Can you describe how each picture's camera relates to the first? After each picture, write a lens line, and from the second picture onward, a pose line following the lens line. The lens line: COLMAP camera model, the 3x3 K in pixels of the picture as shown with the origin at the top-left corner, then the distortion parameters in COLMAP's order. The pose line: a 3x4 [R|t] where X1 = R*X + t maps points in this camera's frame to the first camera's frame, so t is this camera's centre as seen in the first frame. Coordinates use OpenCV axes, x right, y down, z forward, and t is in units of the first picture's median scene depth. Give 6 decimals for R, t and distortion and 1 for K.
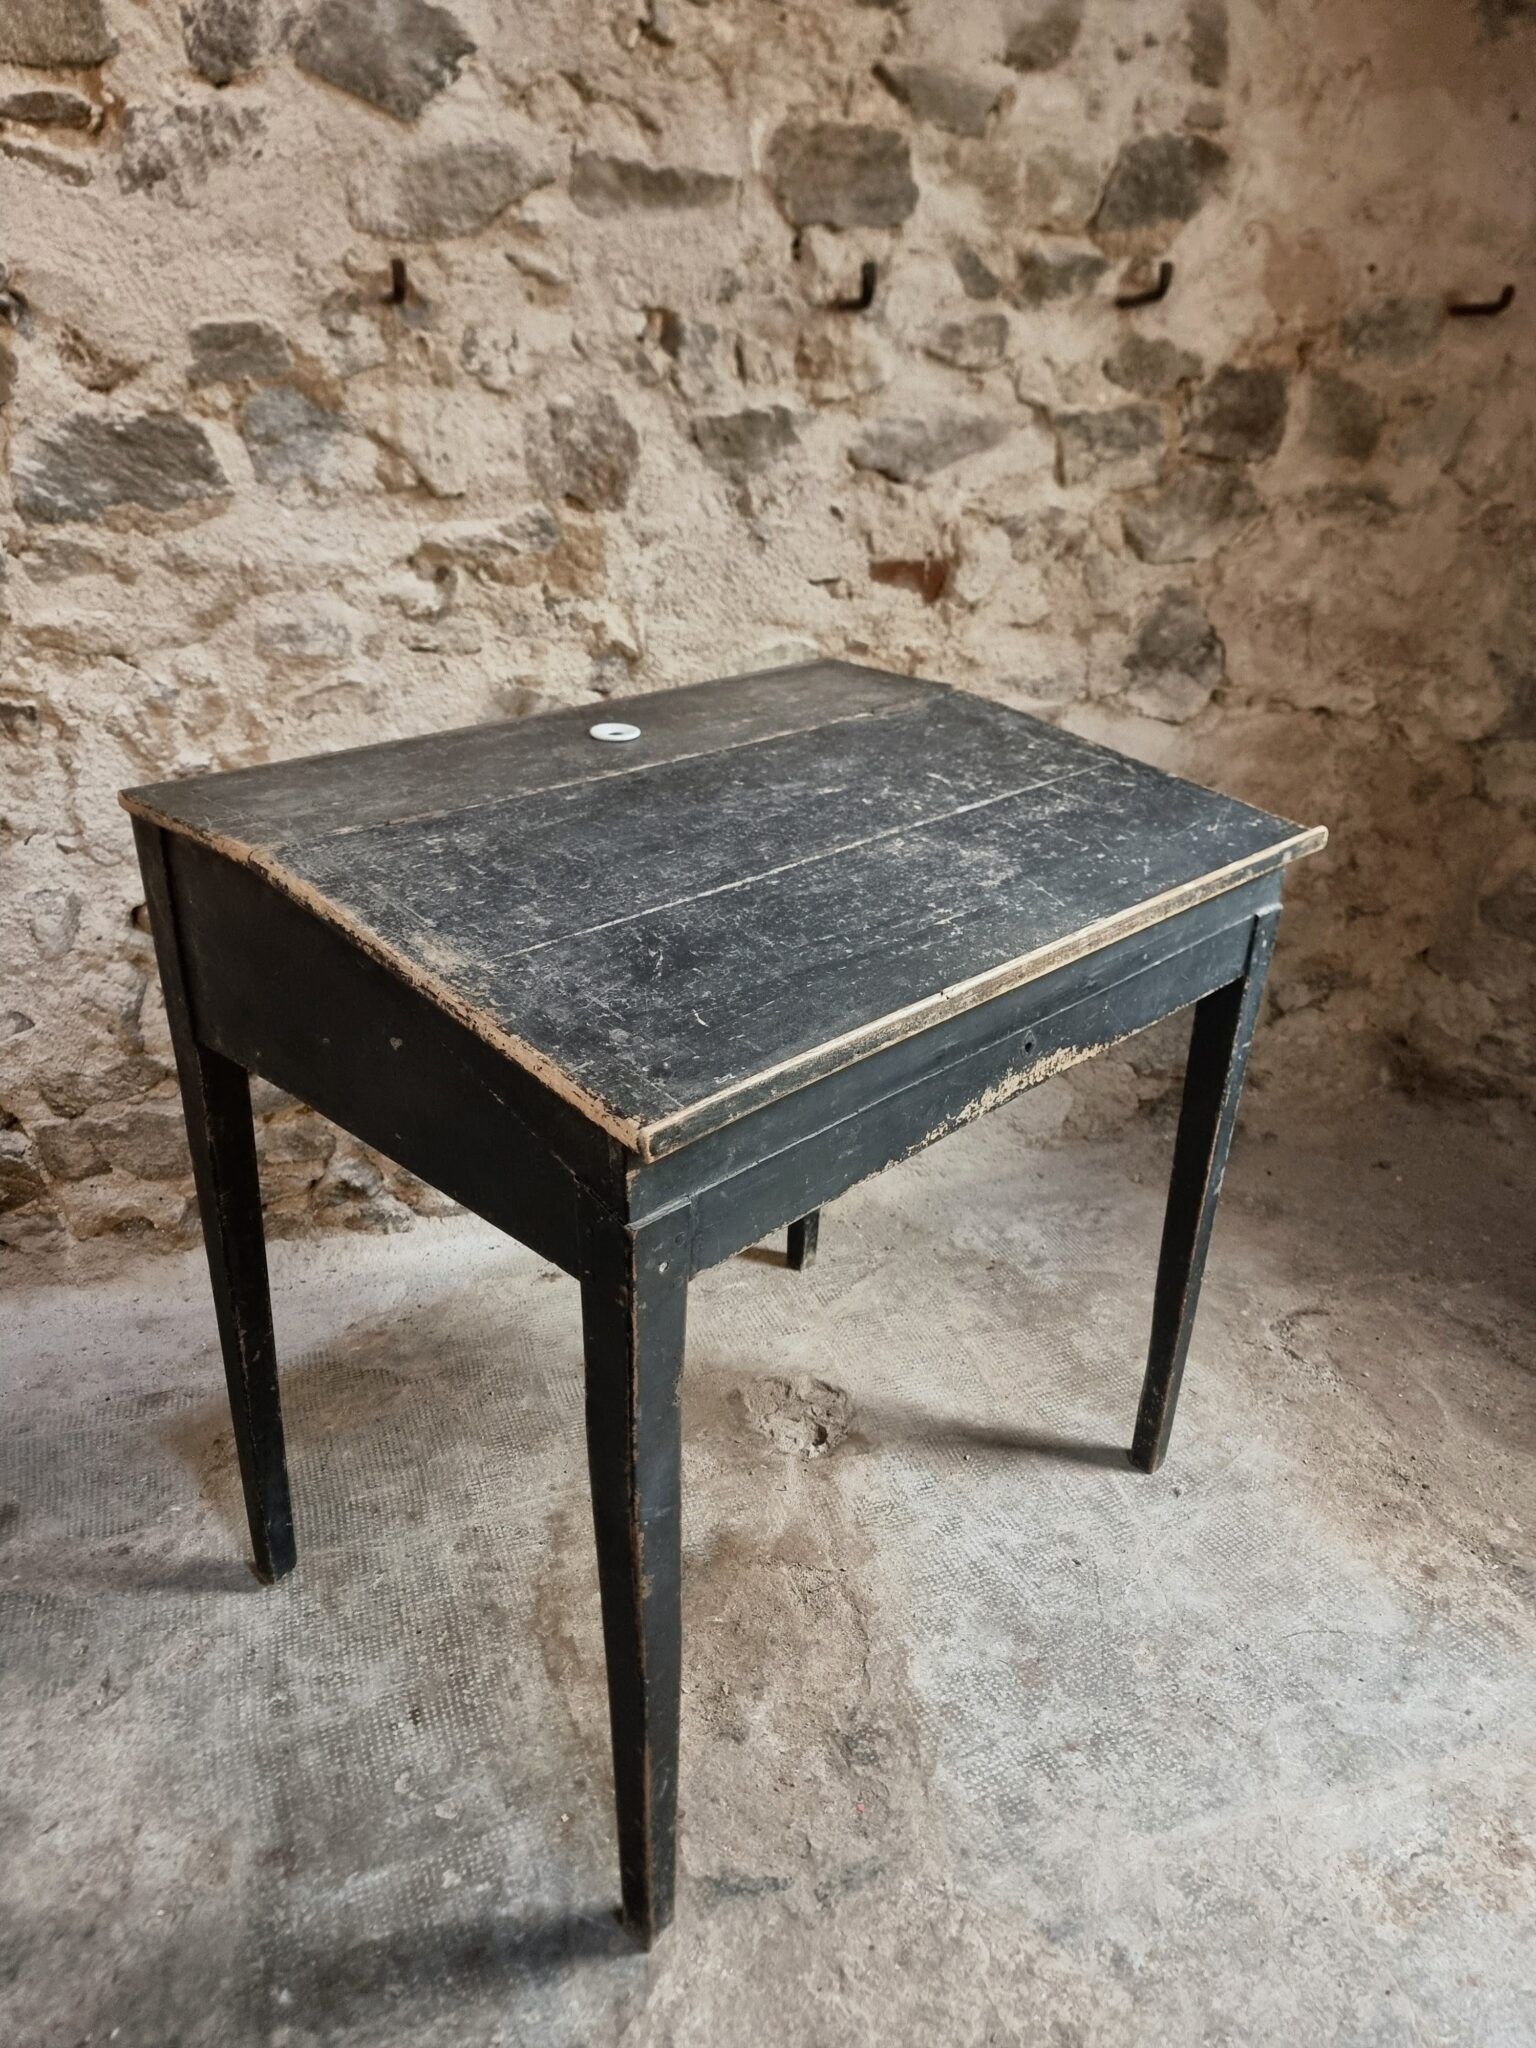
lens RADIAL K [[1432.1, 0, 759.1], [0, 1432.1, 1037.2], [0, 0, 1]] dist [0.054140, -0.053595]
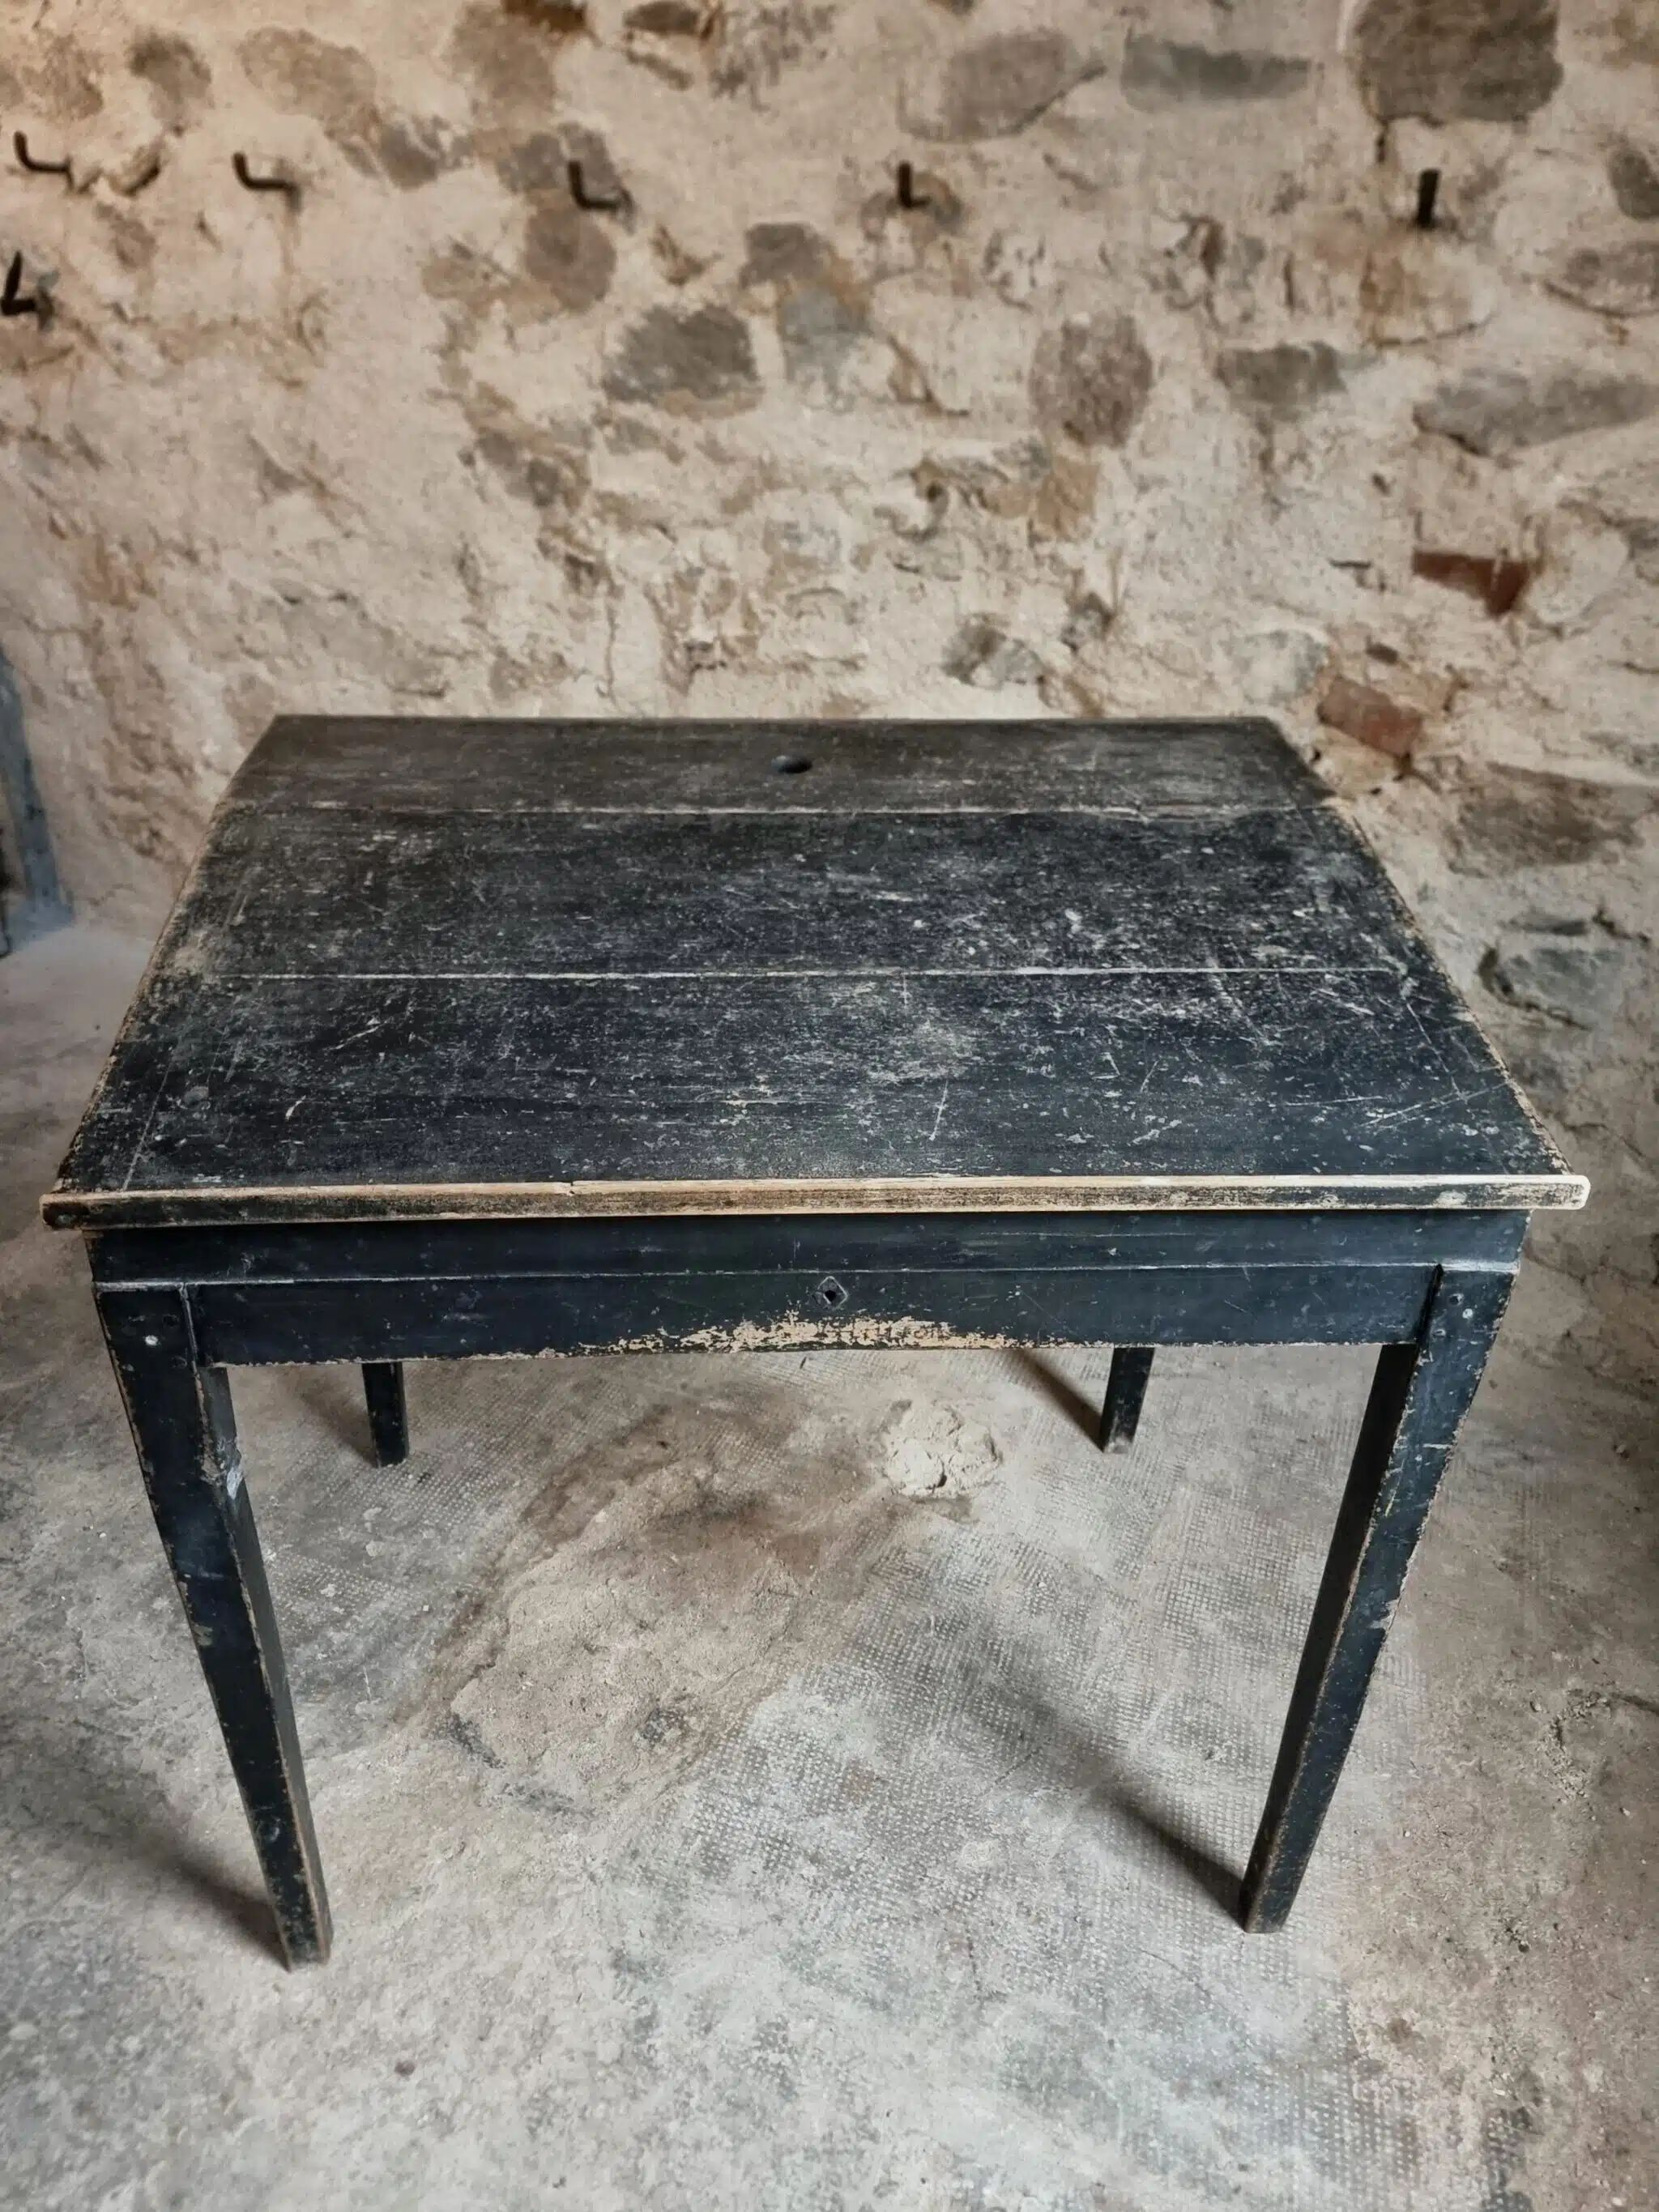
lens RADIAL K [[1591.7, 0, 807.3], [0, 1591.7, 1091.1], [0, 0, 1]] dist [0.047349, -0.042821]
pose [[0.724207, 0.358887, -0.588833, 0.500784], [-0.312516, 0.931986, 0.183671, -0.121031], [0.614701, 0.051004, 0.787109, 0.128193]]
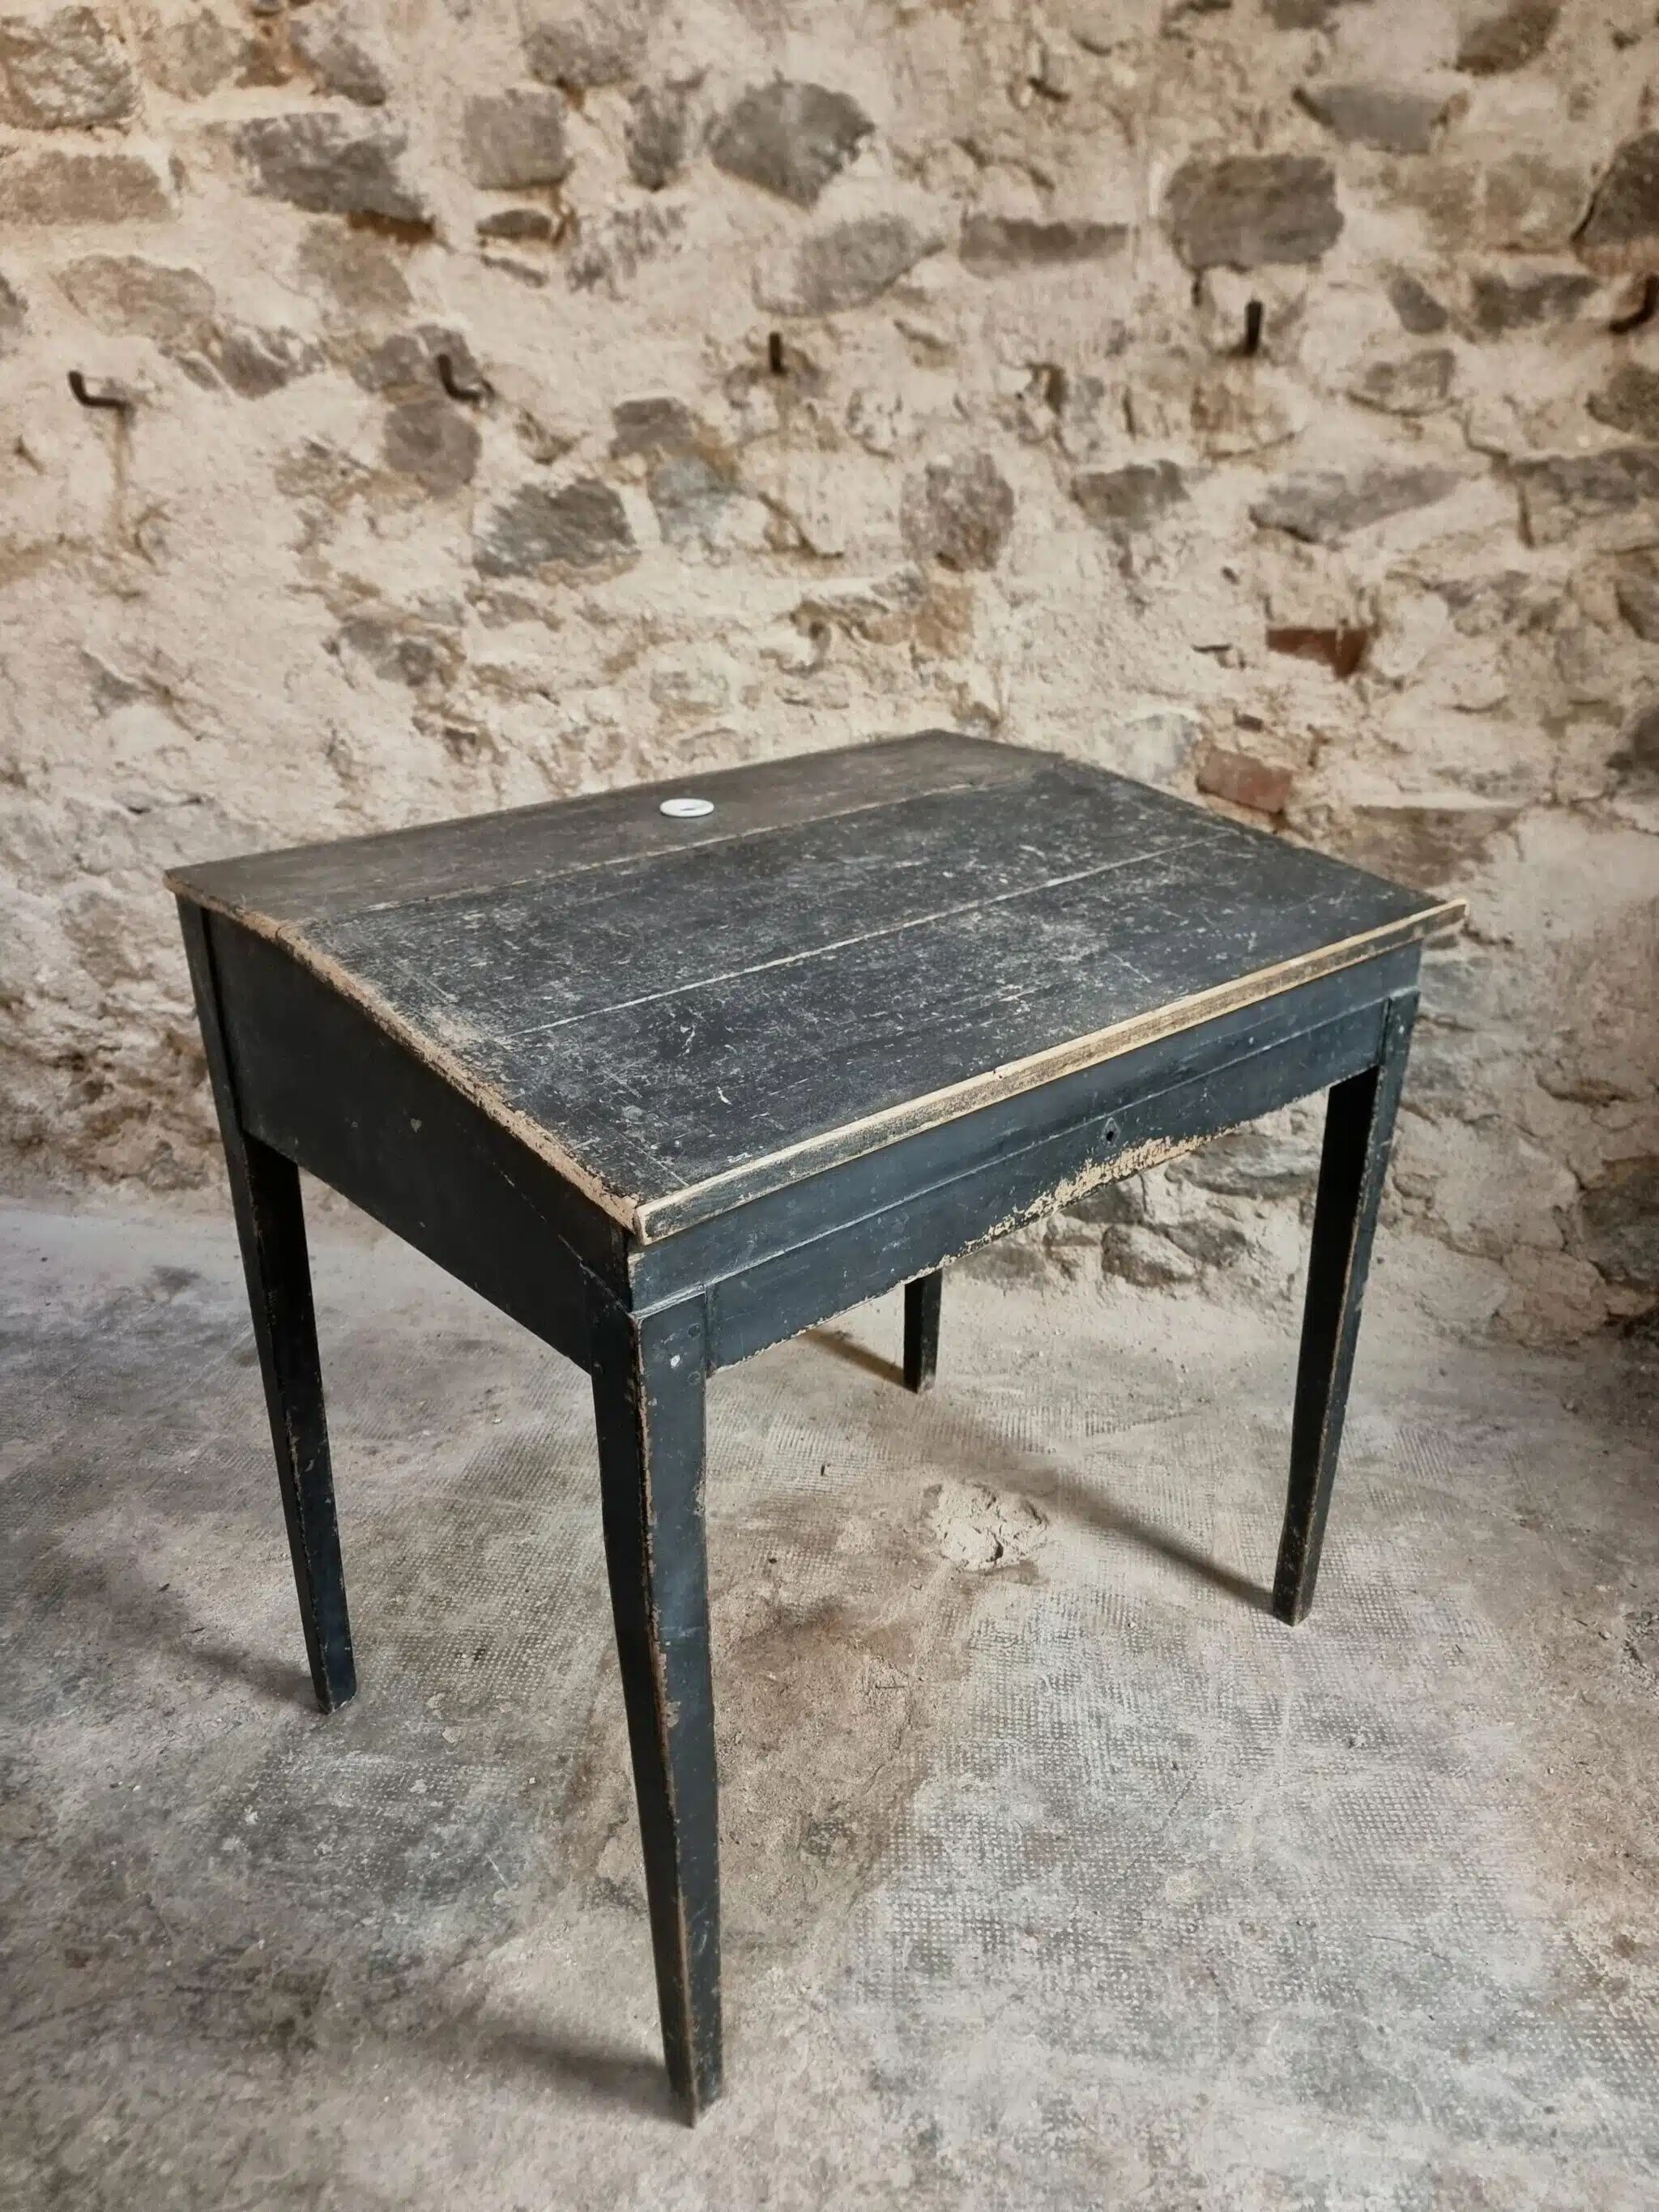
lens RADIAL K [[1546.9, 0, 811.0], [0, 1546.9, 1101.4], [0, 0, 1]] dist [0.054140, -0.053595]
pose [[0.868605, 0.166284, -0.466771, 0.361934], [-0.185003, 0.982721, 0.005819, 0.006918], [0.459673, 0.081300, 0.884359, 0.036361]]
